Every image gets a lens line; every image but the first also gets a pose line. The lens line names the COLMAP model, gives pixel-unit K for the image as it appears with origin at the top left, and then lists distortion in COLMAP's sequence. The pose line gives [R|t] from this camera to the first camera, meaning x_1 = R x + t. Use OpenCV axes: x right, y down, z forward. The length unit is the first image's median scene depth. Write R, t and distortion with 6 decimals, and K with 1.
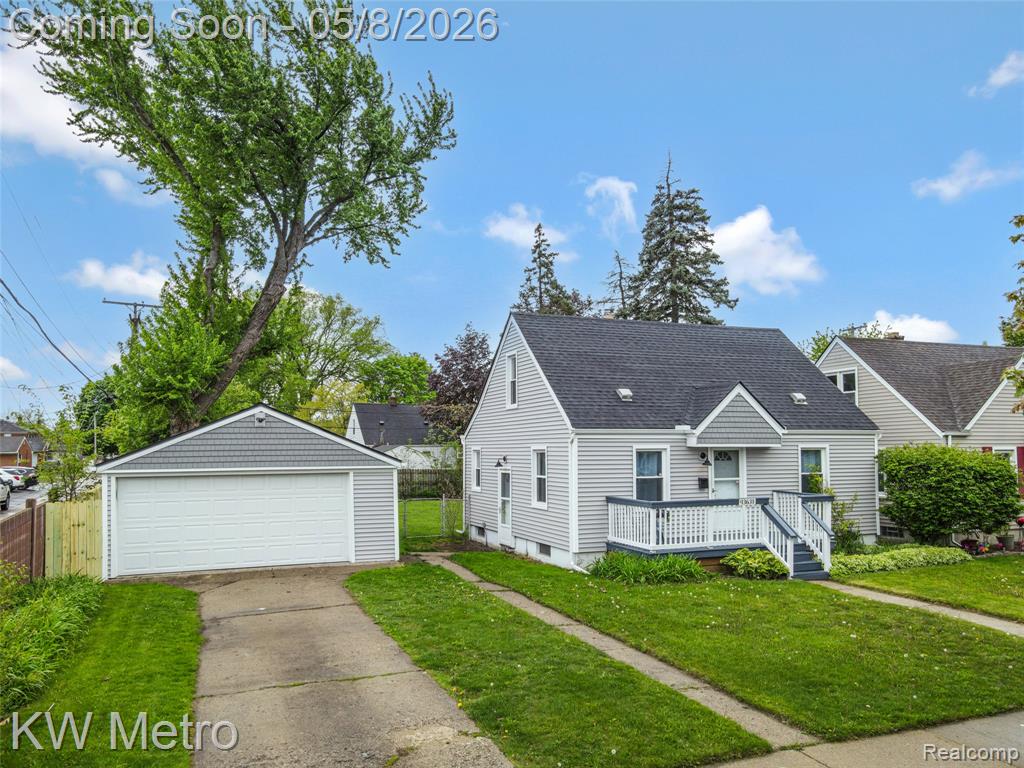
lens RADIAL K [[715.5, 0, 500.5], [0, 715.5, 403.9], [0, 0, 1]] dist [0.041569, 0.002851]
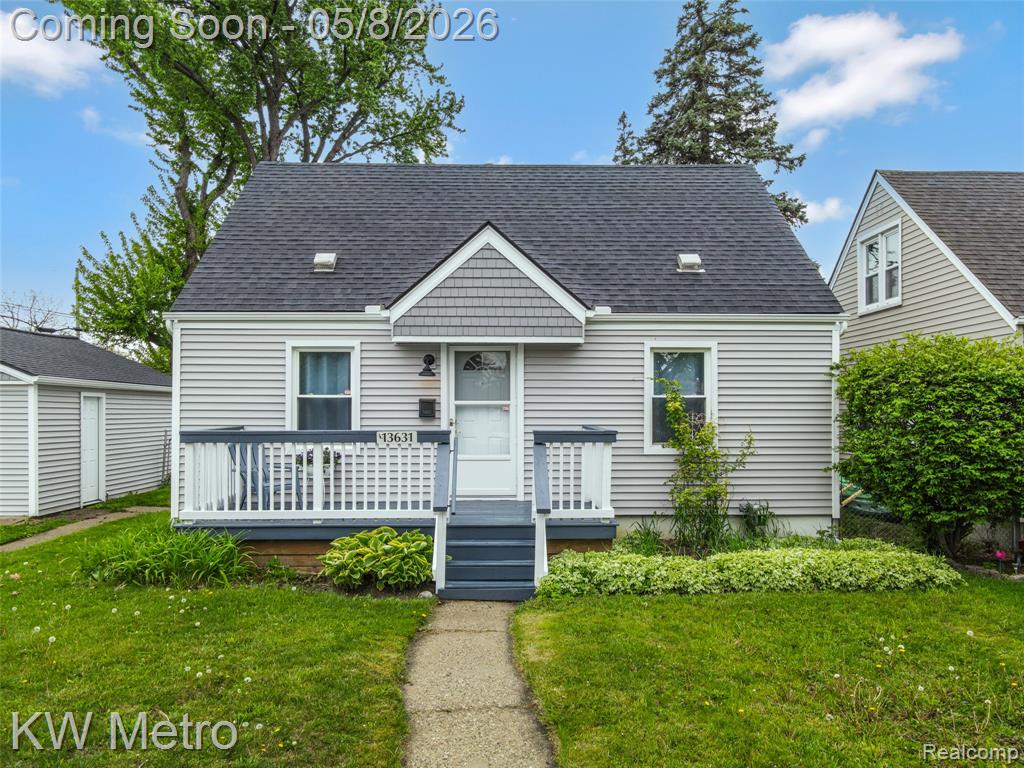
lens RADIAL K [[715.5, 0, 512.0], [0, 715.5, 384.0], [0, 0, 1]] dist [0.026290, 0.000420]
pose [[0.939290, -0.004875, -0.343089, 0.532916], [0.013952, 0.999615, 0.023993, 0.078035], [0.342840, -0.027323, 0.938996, 0.493857]]
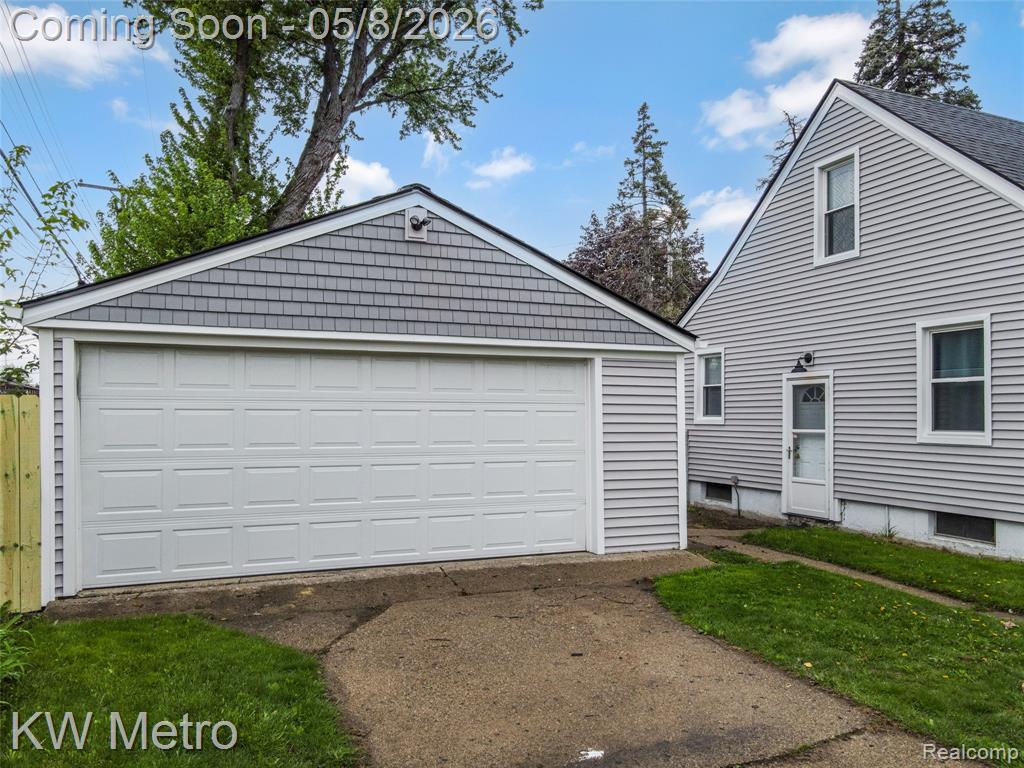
lens RADIAL K [[715.5, 0, 512.0], [0, 715.5, 384.0], [0, 0, 1]] dist [0.026290, 0.000420]
pose [[0.999599, 0.008438, 0.027038, -0.273755], [-0.008969, 0.999769, 0.019557, 0.102931], [-0.026867, -0.019791, 0.999443, 0.540616]]
